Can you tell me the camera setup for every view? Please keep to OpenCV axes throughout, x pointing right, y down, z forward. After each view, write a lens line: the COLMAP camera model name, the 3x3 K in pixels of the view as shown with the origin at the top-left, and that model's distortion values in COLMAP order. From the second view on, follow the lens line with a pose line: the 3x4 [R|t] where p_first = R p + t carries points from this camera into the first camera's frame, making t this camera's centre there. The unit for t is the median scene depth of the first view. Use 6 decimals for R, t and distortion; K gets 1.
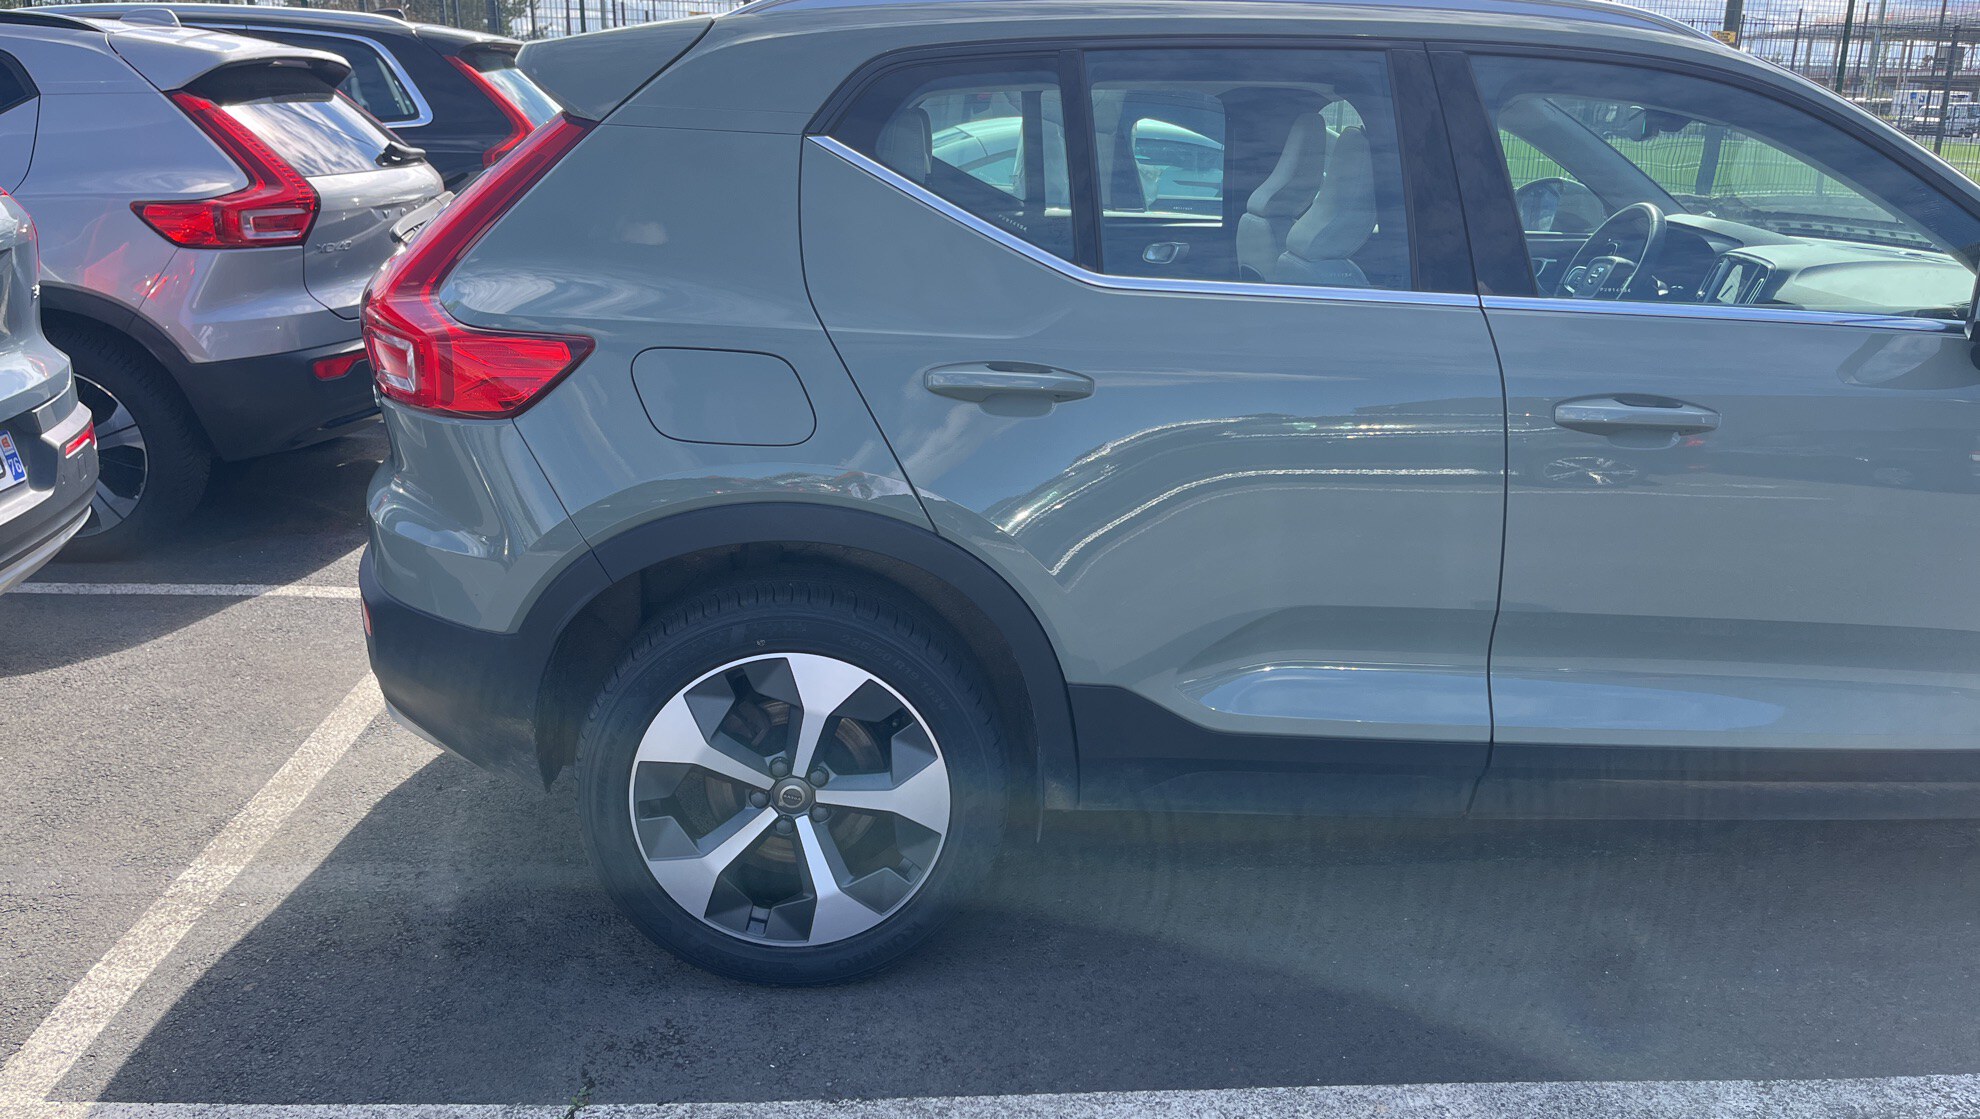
lens RADIAL K [[1567.5, 0, 1001.9], [0, 1567.5, 555.9], [0, 0, 1]] dist [0.066724, -0.067565]
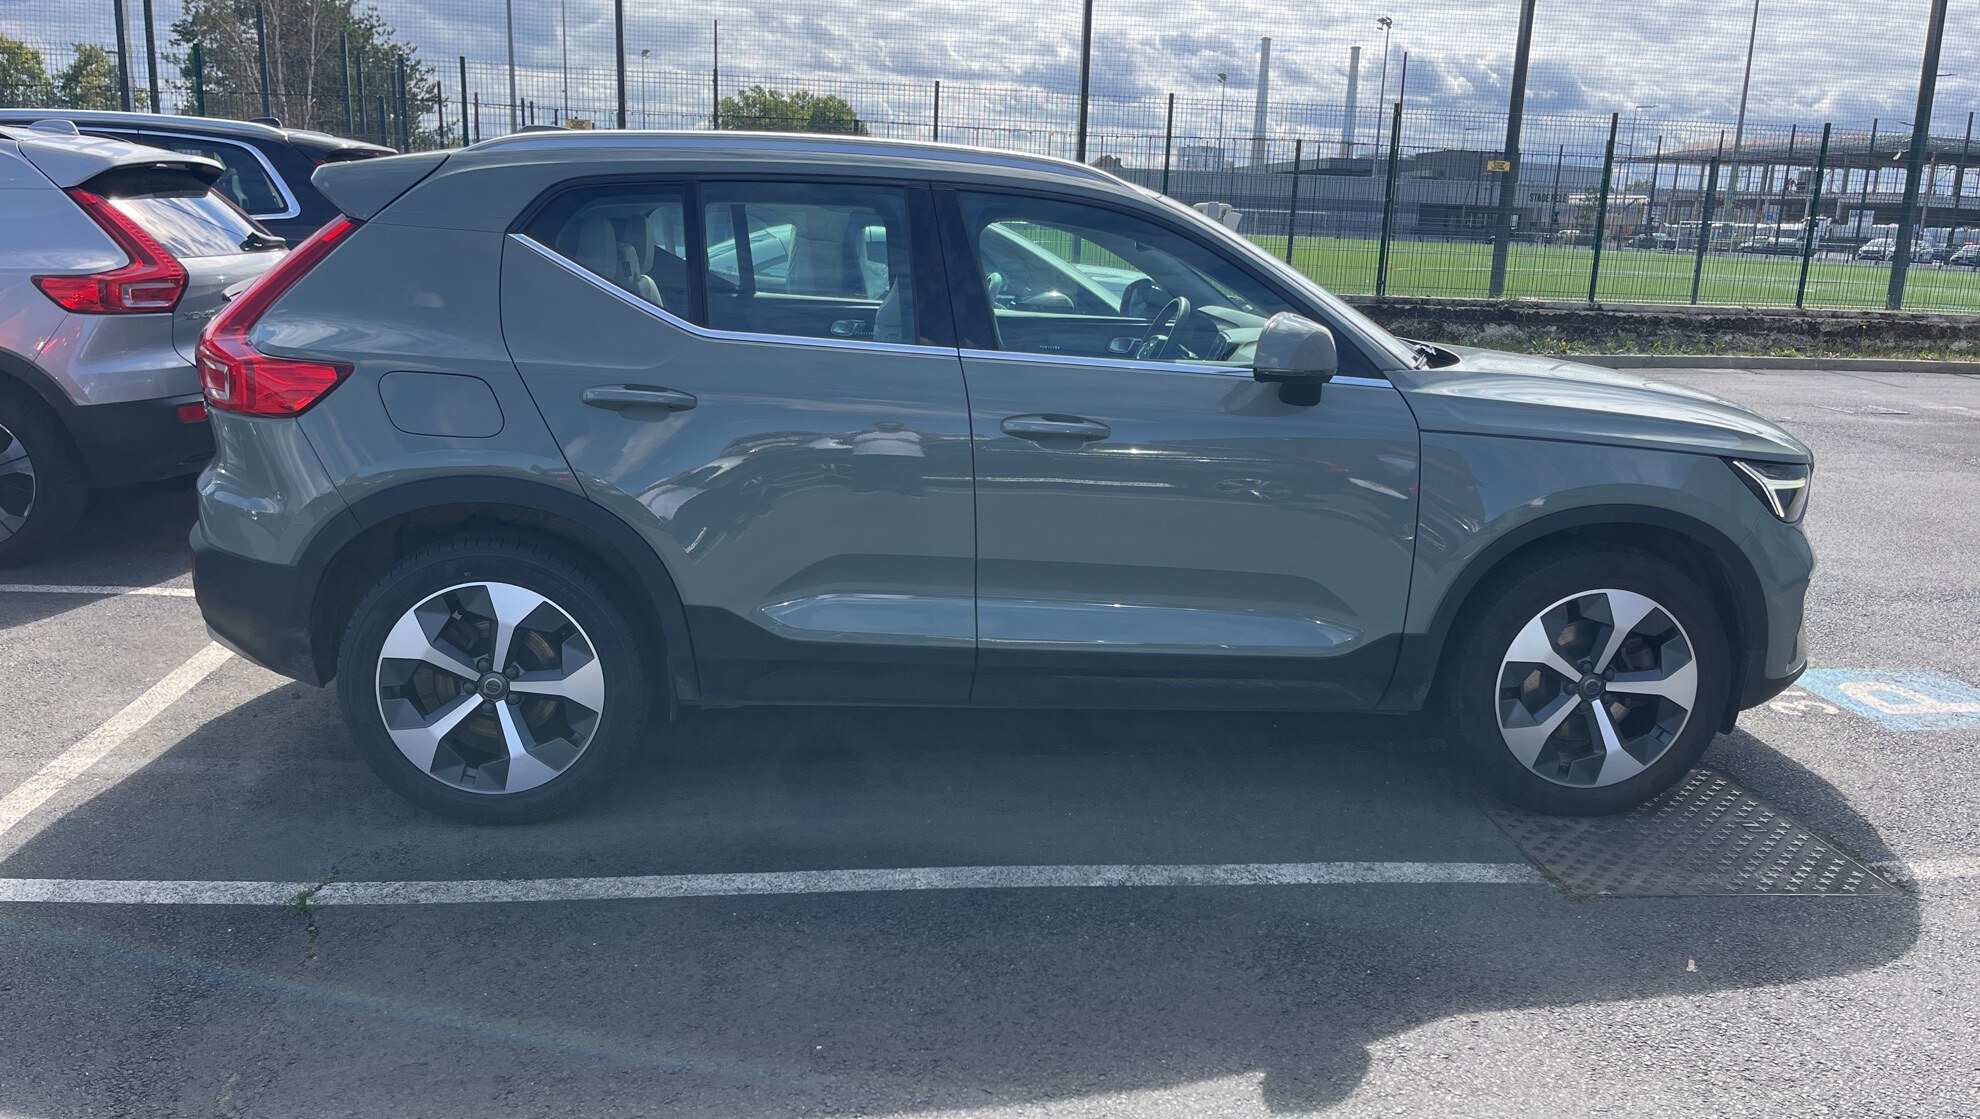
lens RADIAL K [[1567.5, 0, 993.4], [0, 1567.5, 555.3], [0, 0, 1]] dist [0.066724, -0.067565]
pose [[0.998582, 0.008814, 0.052491, 0.240129], [-0.005566, 0.998080, -0.061694, 0.117397], [-0.052934, 0.061315, 0.996714, -0.456569]]
